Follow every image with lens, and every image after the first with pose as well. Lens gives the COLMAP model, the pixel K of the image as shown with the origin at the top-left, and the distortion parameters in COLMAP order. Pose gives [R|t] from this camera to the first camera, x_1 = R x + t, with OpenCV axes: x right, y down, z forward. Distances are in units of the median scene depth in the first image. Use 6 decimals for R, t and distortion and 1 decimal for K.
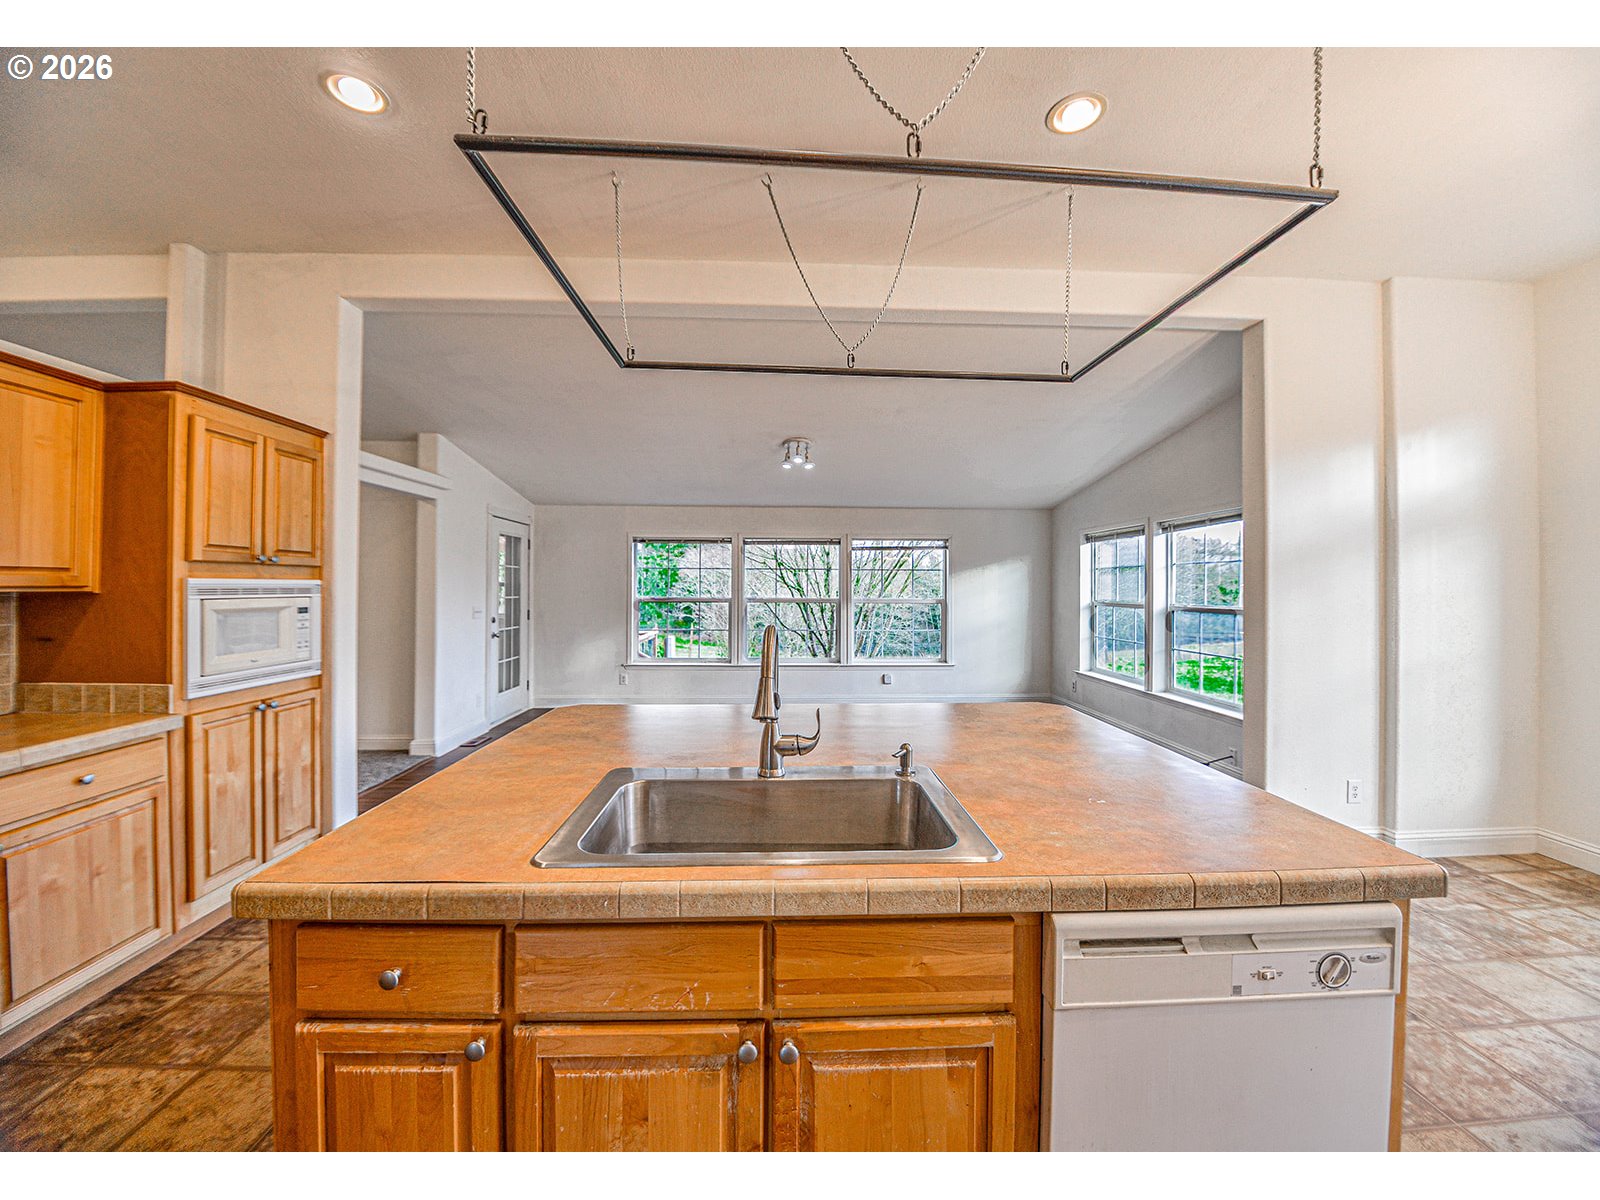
lens RADIAL K [[614.4, 0, 804.3], [0, 614.4, 585.1], [0, 0, 1]] dist [-0.020663, -0.001563]
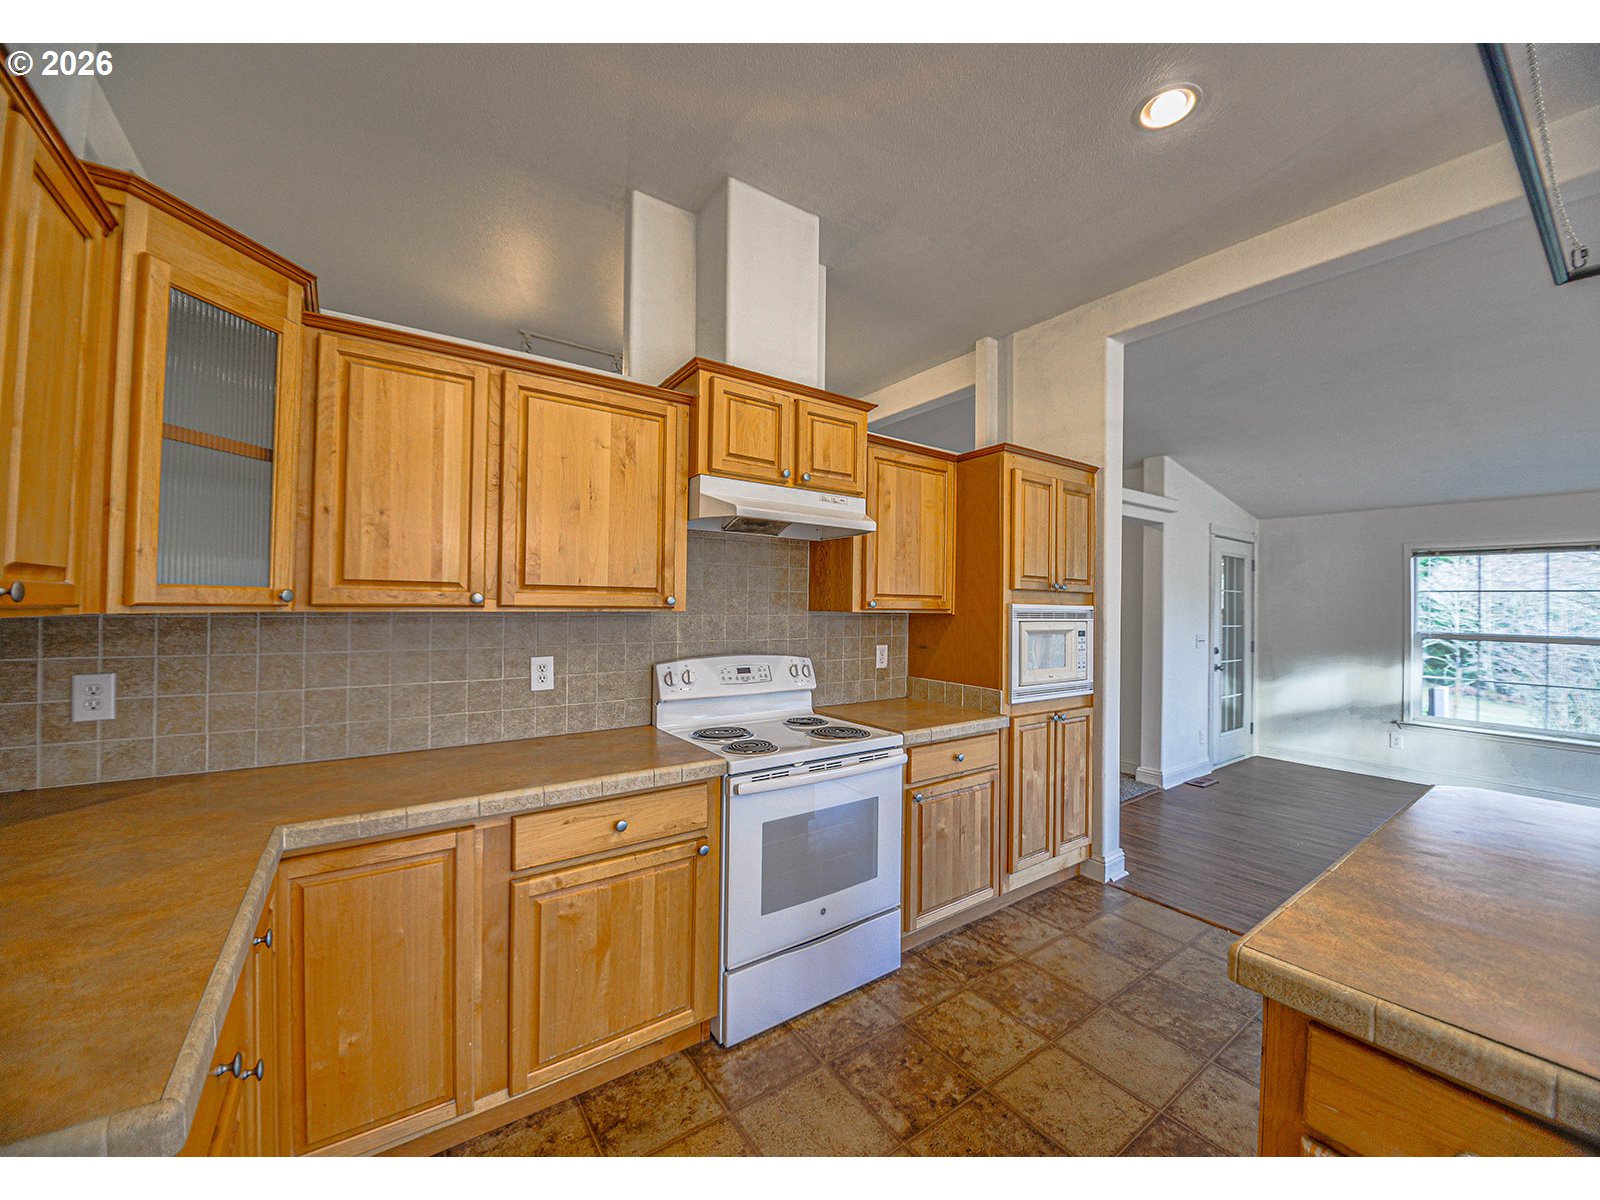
lens RADIAL K [[614.4, 0, 798.5], [0, 614.4, 604.9], [0, 0, 1]] dist [-0.020663, -0.001563]
pose [[0.531847, 0.005628, -0.846822, -0.178337], [-0.014343, 0.999894, -0.002363, 0.000352], [0.846719, 0.013403, 0.531871, -0.015928]]
